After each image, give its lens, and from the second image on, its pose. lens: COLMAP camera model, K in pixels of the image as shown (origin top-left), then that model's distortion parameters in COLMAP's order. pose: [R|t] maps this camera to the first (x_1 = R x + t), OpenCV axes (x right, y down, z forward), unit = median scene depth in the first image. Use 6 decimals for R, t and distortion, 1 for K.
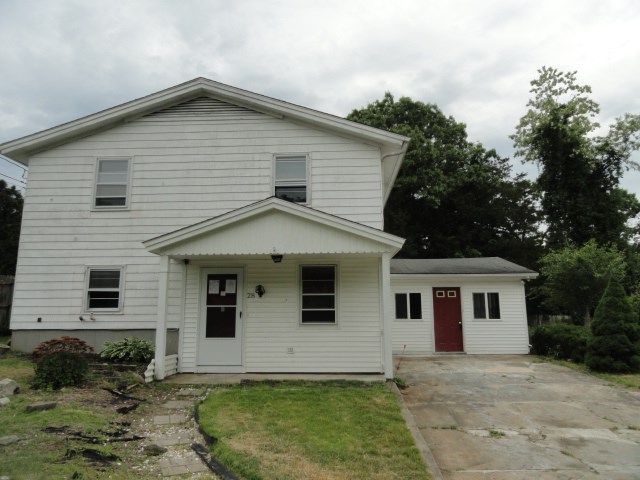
lens RADIAL K [[444.5, 0, 322.1], [0, 444.5, 239.6], [0, 0, 1]] dist [-0.004058, 0.001283]
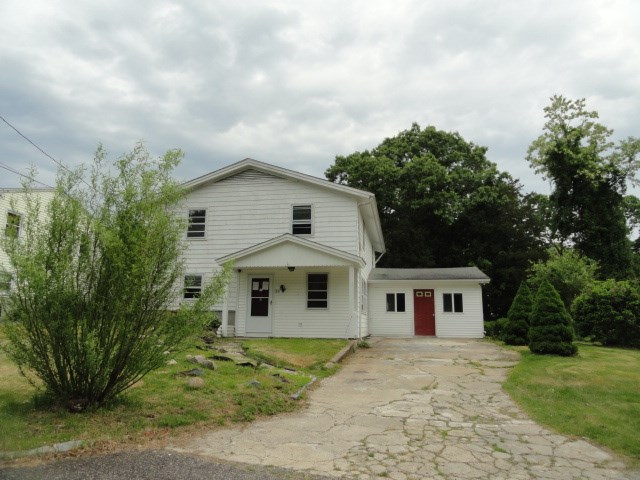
lens RADIAL K [[444.5, 0, 322.1], [0, 444.5, 239.6], [0, 0, 1]] dist [-0.004058, 0.001283]
pose [[0.991086, -0.008592, -0.132946, 0.152030], [0.006154, 0.999806, -0.018732, -0.023237], [0.133081, 0.017747, 0.990946, -0.416604]]
